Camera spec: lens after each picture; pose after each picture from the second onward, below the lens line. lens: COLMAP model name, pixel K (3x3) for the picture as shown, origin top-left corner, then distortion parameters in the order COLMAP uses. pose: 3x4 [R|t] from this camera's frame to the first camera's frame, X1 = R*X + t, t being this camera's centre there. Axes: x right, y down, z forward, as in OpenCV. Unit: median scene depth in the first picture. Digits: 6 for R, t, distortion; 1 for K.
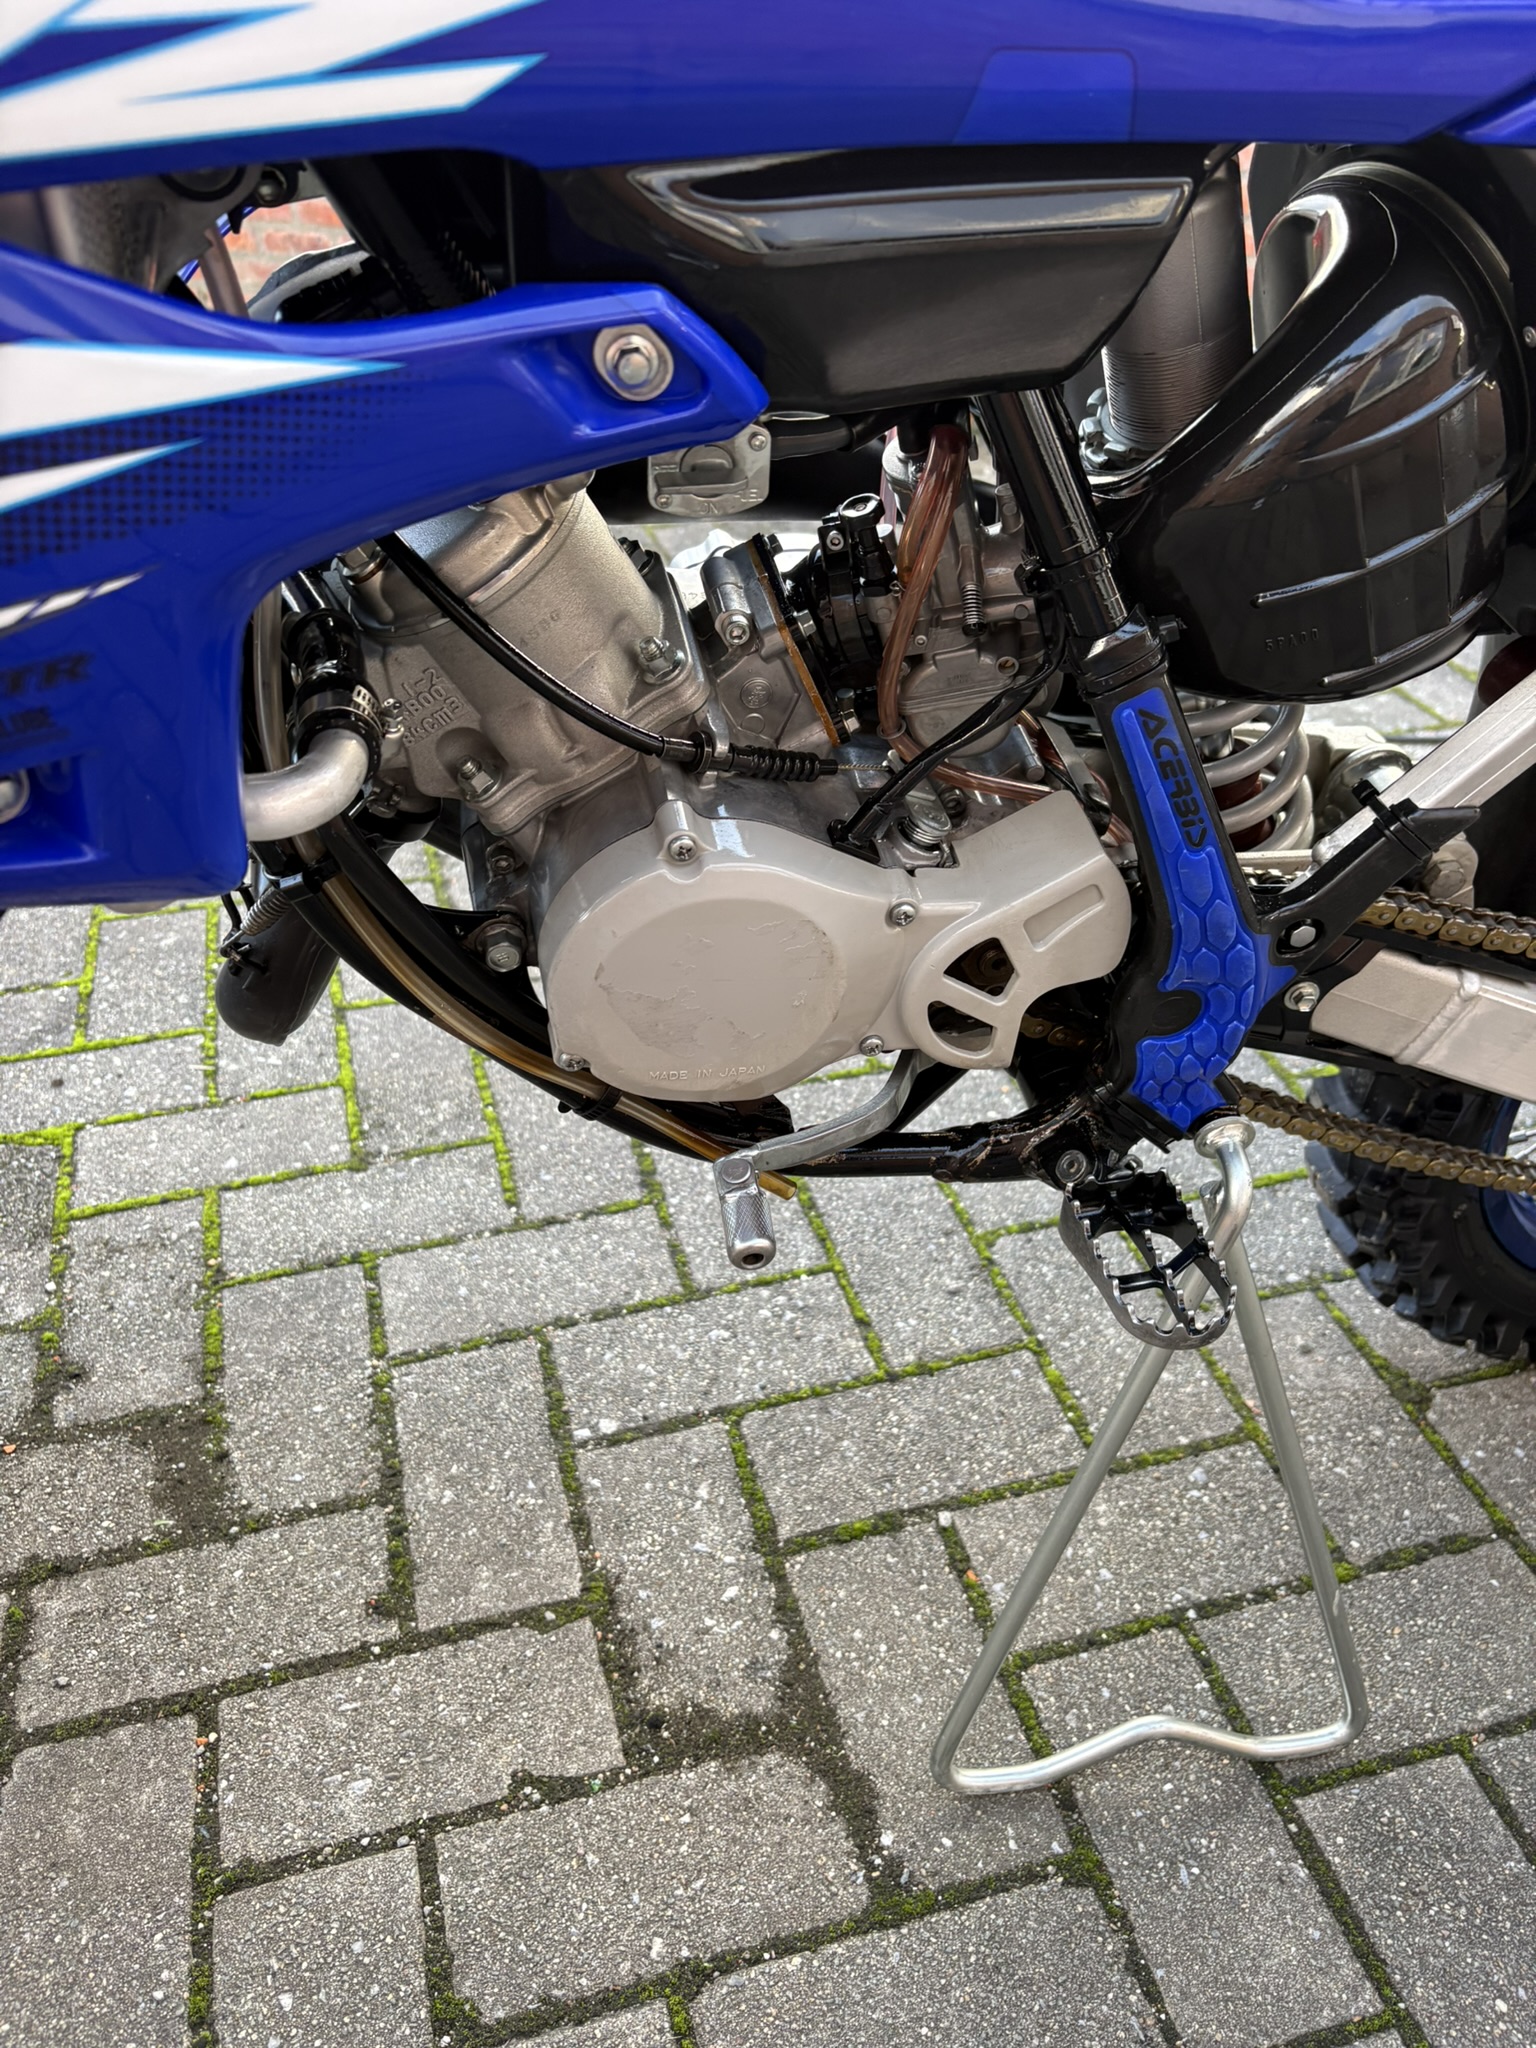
lens RADIAL K [[1549.6, 0, 757.2], [0, 1549.6, 1049.0], [0, 0, 1]] dist [0.042317, -0.051917]
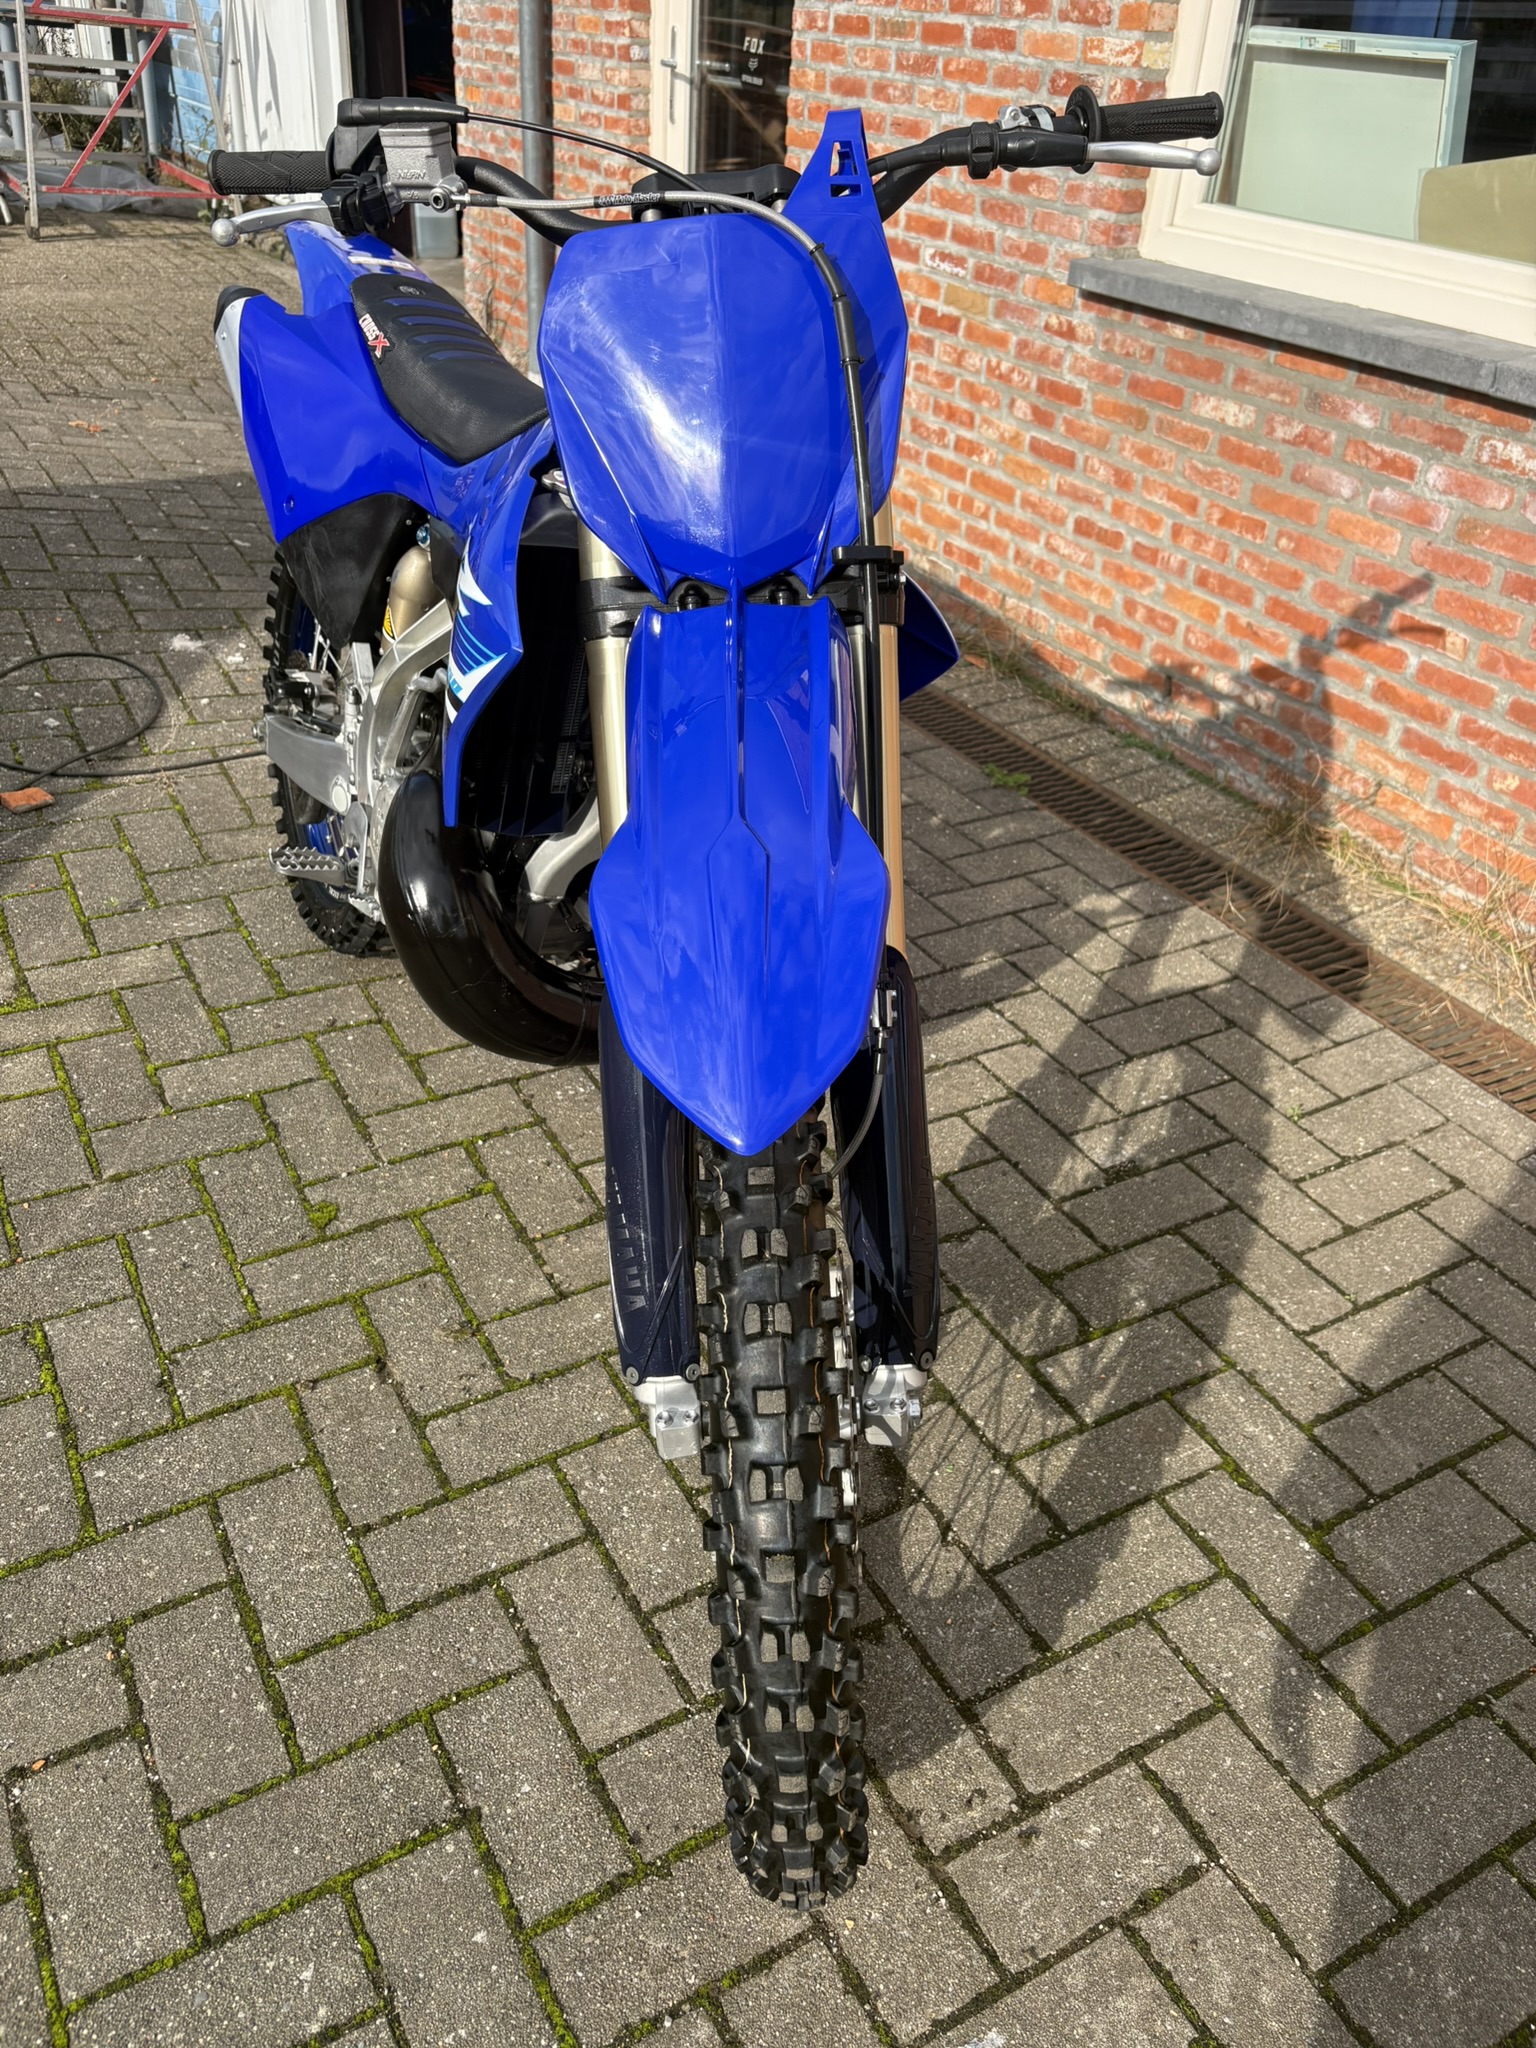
lens RADIAL K [[1549.6, 0, 772.3], [0, 1549.6, 1036.6], [0, 0, 1]] dist [0.042317, -0.051917]
pose [[-0.242686, -0.557425, 0.793966, -1.189638], [0.521949, 0.614849, 0.591211, -1.087549], [-0.817724, 0.557888, 0.141732, 0.509232]]
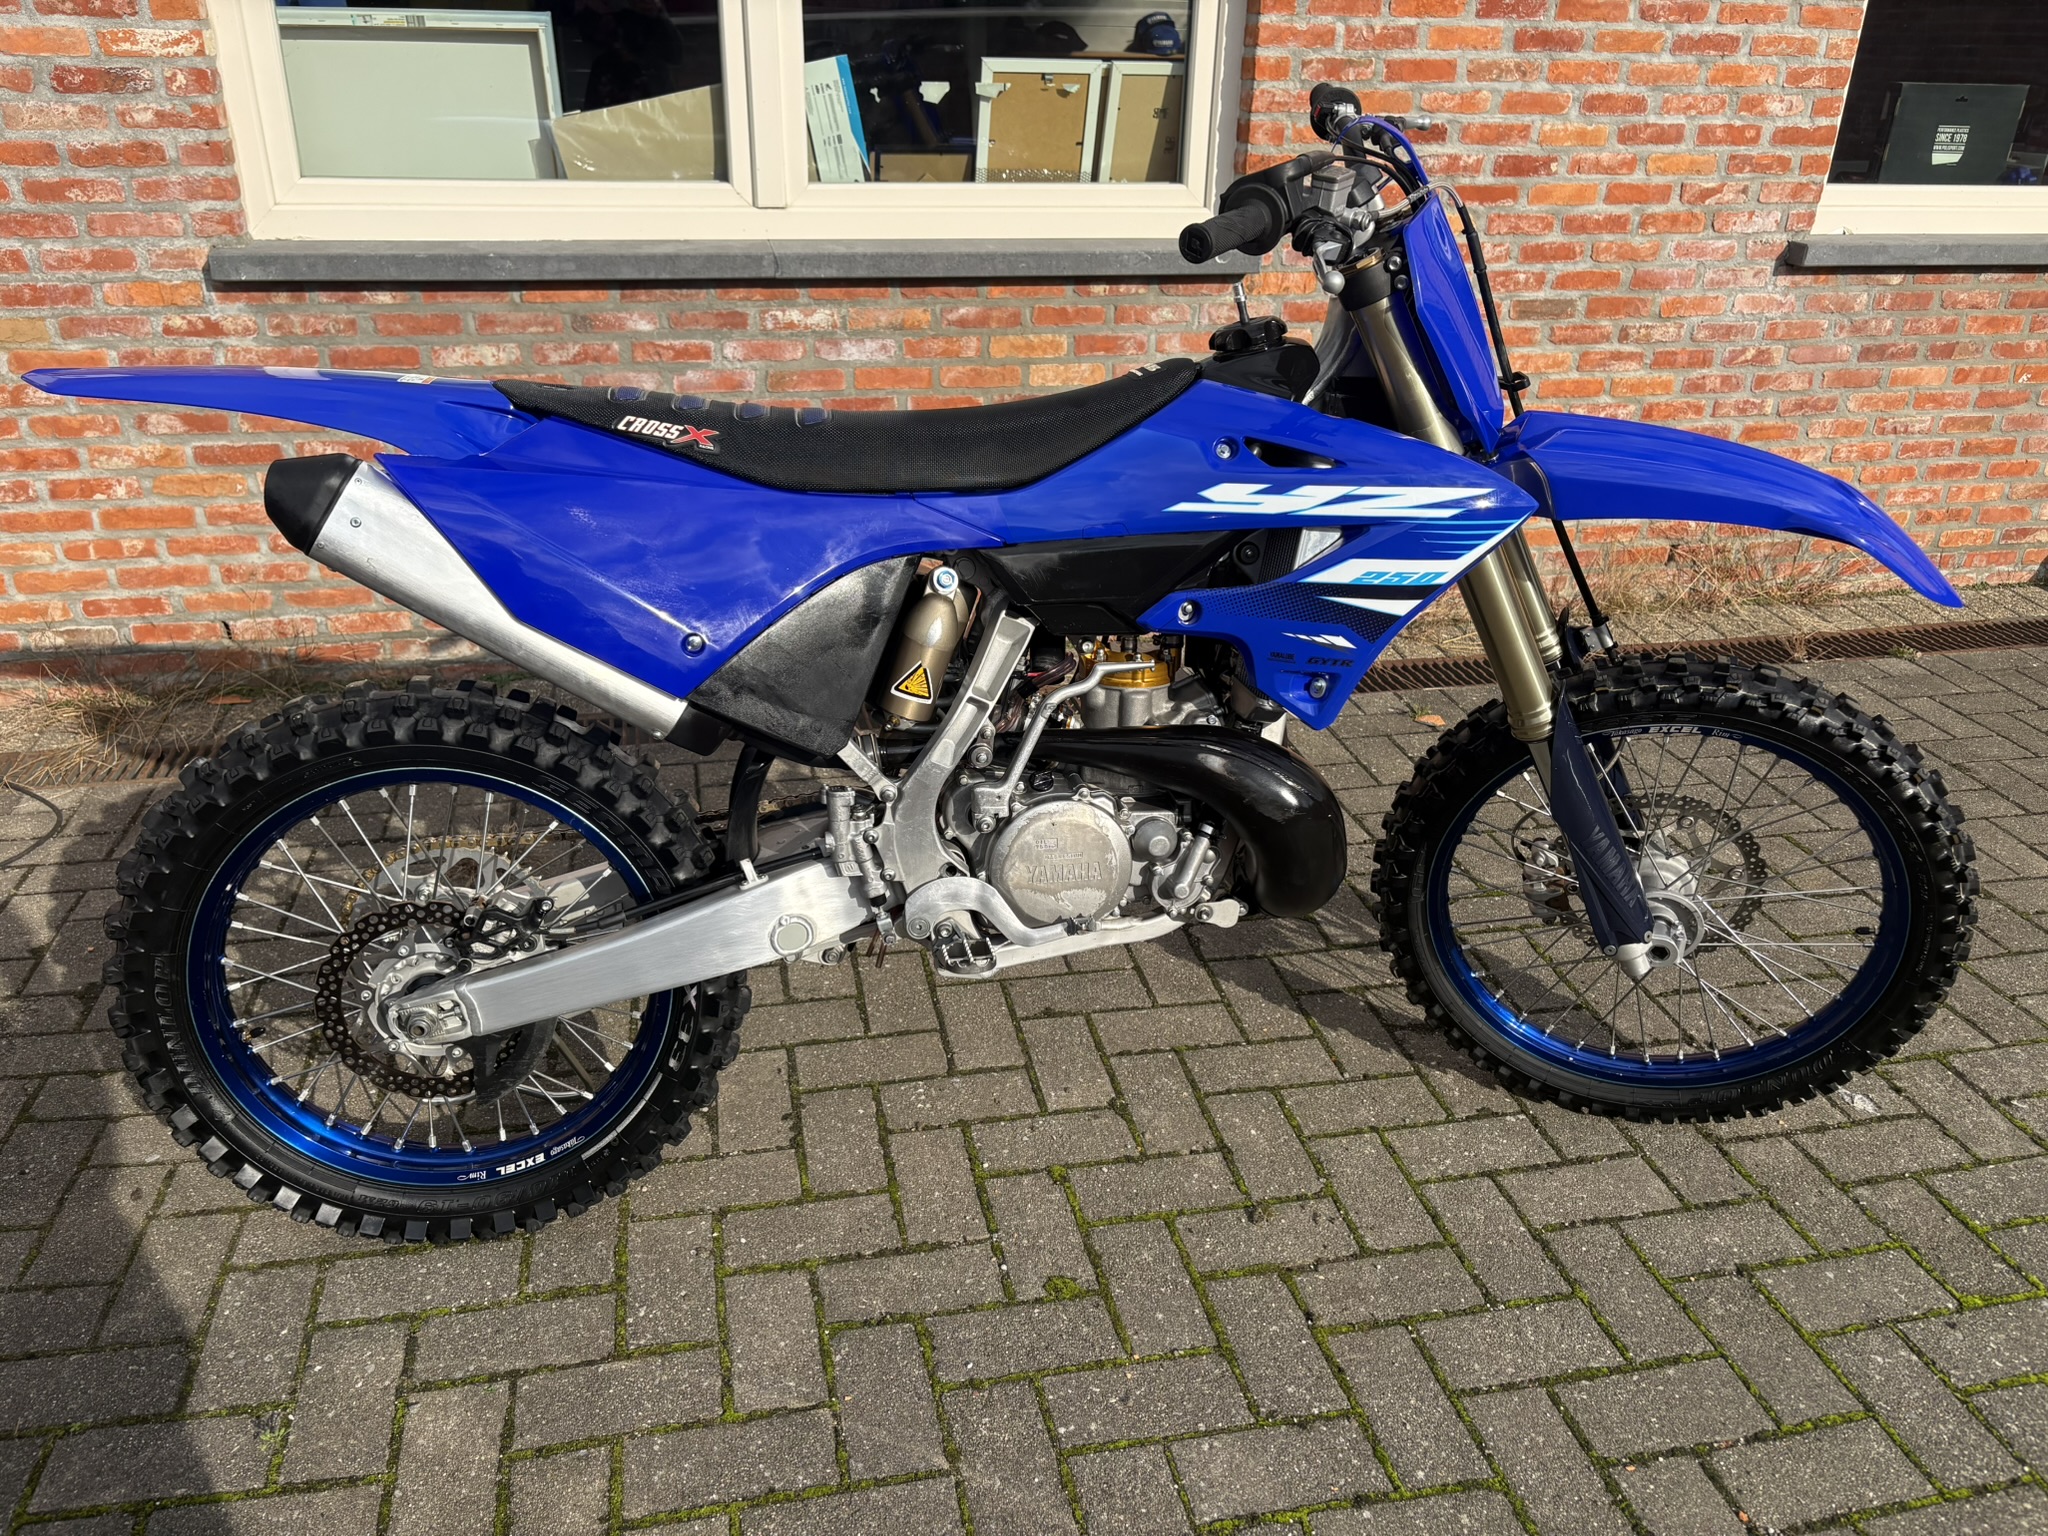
lens RADIAL K [[1549.6, 0, 1022.6], [0, 1549.6, 787.8], [0, 0, 1]] dist [0.042317, -0.051917]
pose [[-0.997728, -0.053453, 0.040997, 0.559795], [0.011539, 0.463983, 0.885769, -2.060270], [-0.066369, 0.884230, -0.462313, 1.833096]]
